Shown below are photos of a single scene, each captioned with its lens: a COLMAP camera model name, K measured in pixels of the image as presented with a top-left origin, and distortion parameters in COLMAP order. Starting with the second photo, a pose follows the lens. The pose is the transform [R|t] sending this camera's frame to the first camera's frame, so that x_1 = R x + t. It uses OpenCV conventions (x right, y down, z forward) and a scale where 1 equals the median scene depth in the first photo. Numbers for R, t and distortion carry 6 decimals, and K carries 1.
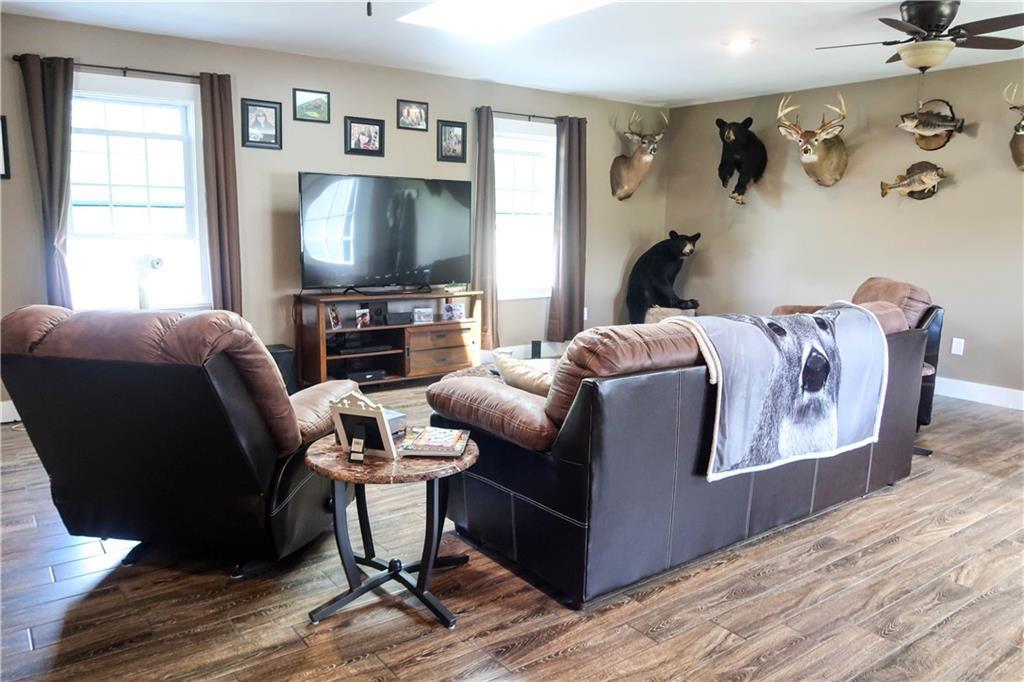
lens RADIAL K [[743.0, 0, 512.0], [0, 743.0, 341.0], [0, 0, 1]] dist [-0.001601, -0.000704]
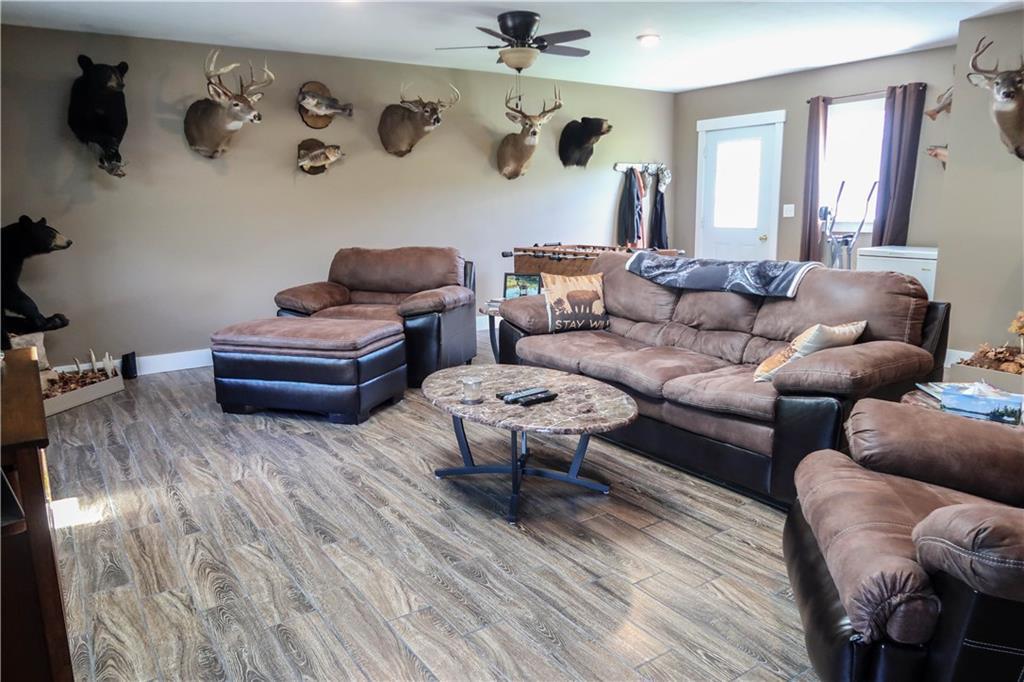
lens RADIAL K [[743.0, 0, 512.0], [0, 743.0, 341.0], [0, 0, 1]] dist [-0.001601, -0.000704]
pose [[0.067198, -0.216297, 0.974012, -0.554867], [0.172829, 0.963985, 0.202147, -0.130078], [-0.982657, 0.154754, 0.102161, 0.670422]]
